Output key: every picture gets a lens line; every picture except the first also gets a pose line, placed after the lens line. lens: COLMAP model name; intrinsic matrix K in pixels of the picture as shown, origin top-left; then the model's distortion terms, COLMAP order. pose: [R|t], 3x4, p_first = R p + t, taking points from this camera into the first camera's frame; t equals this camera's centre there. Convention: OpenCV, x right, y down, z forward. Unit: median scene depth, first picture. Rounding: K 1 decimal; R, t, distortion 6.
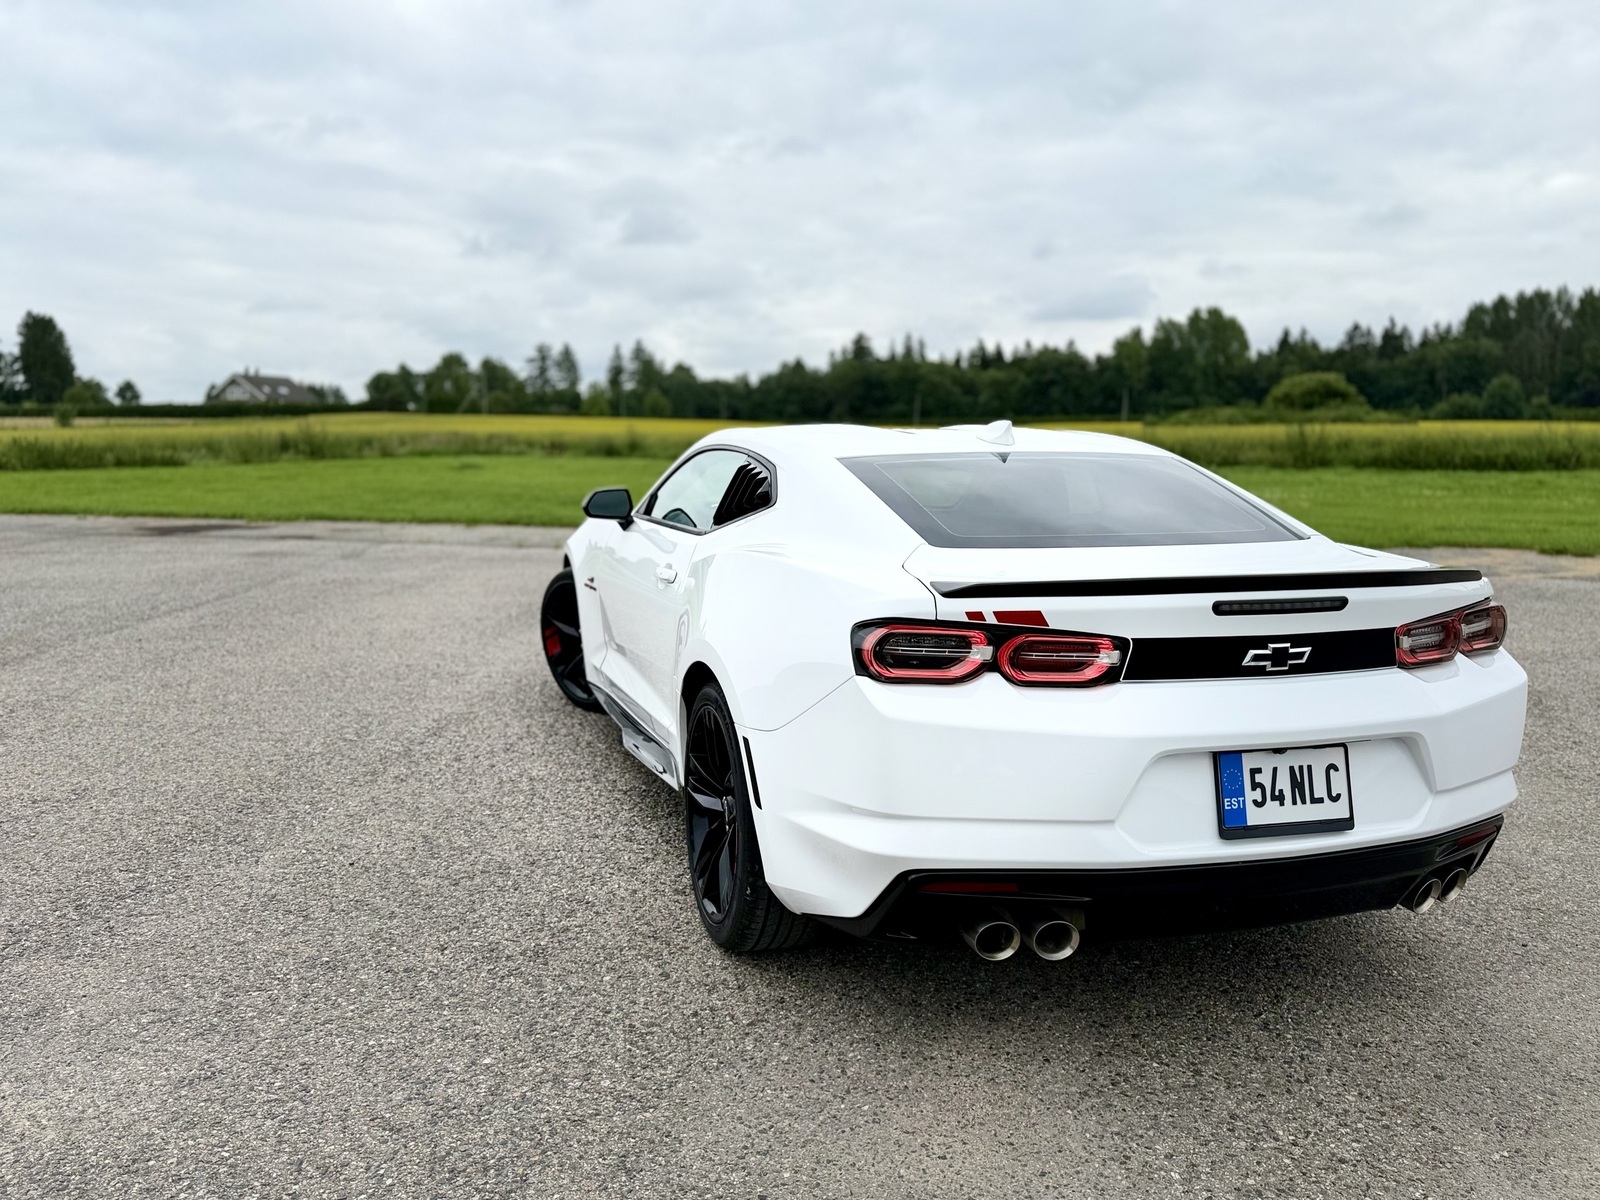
lens RADIAL K [[1229.5, 0, 801.3], [0, 1229.5, 574.0], [0, 0, 1]] dist [-0.032086, -0.006492]
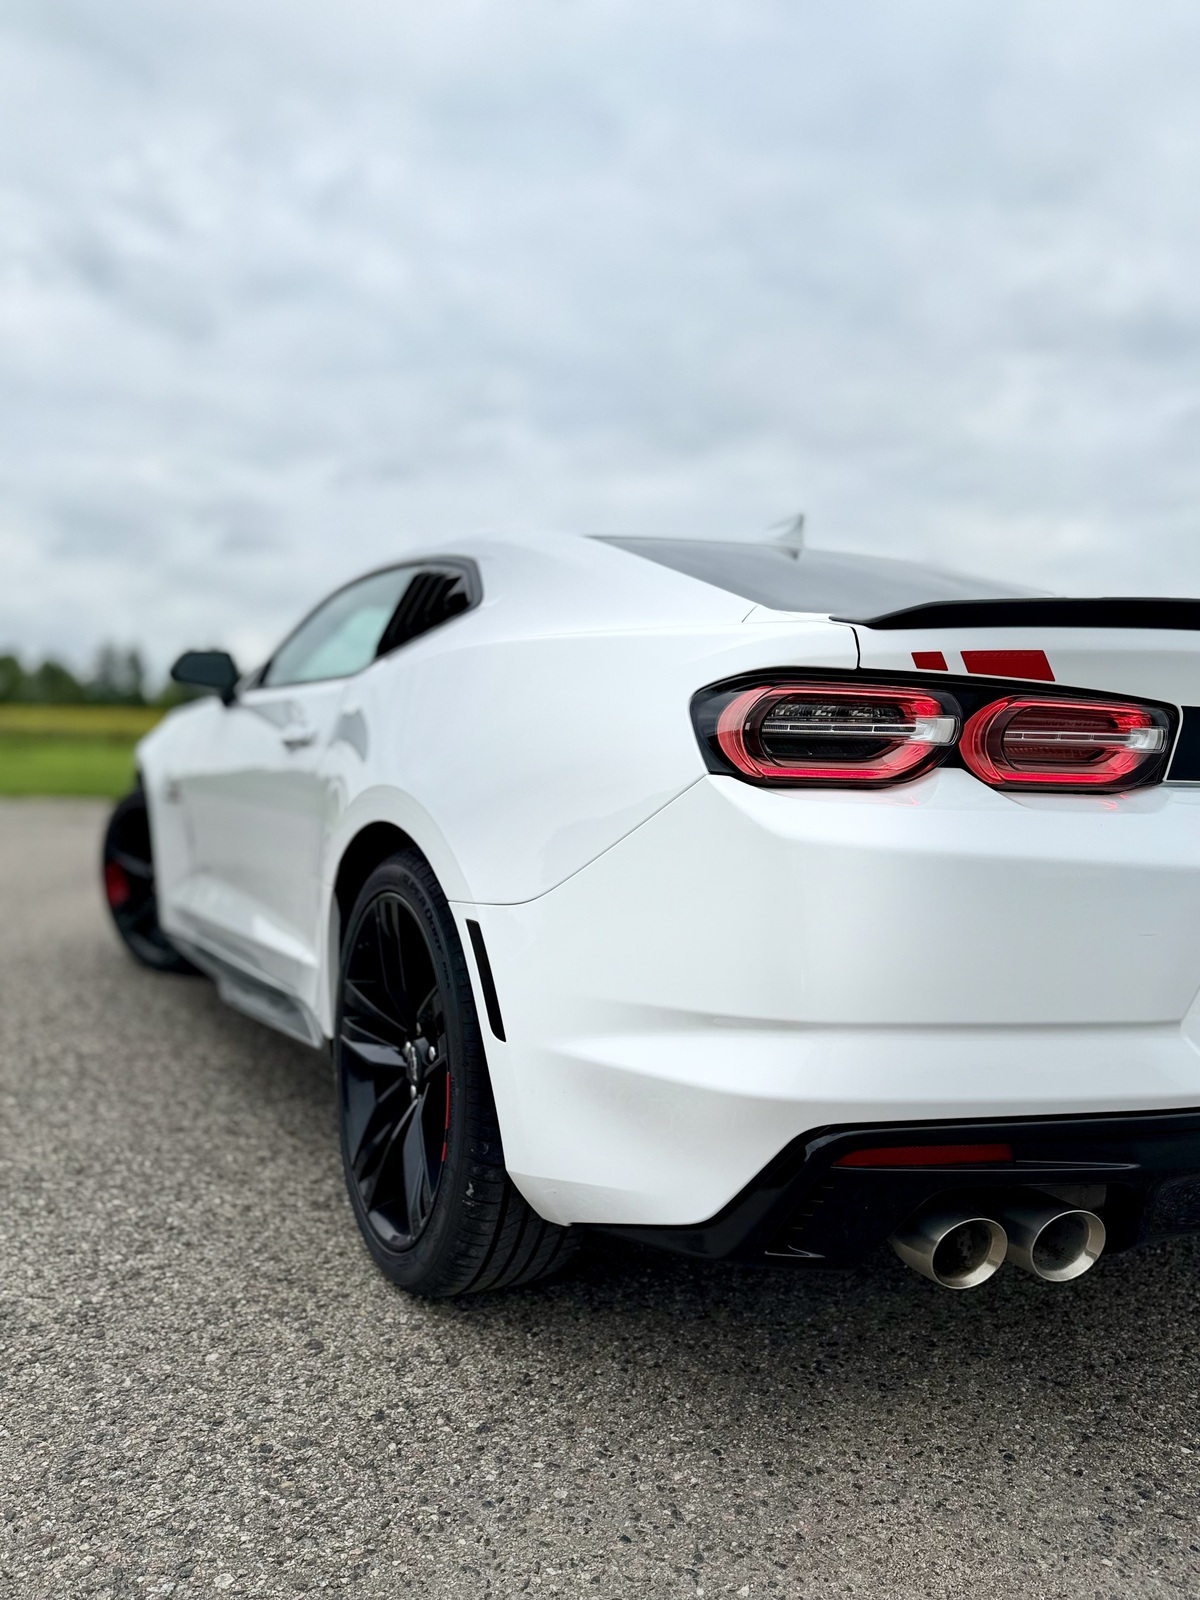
lens RADIAL K [[1229.5, 0, 600.0], [0, 1229.5, 800.0], [0, 0, 1]] dist [-0.032086, -0.006492]
pose [[0.983608, 0.013463, 0.179817, -0.089928], [0.000173, 0.997138, -0.075604, 0.118148], [-0.180320, 0.074396, 0.980790, 0.406393]]
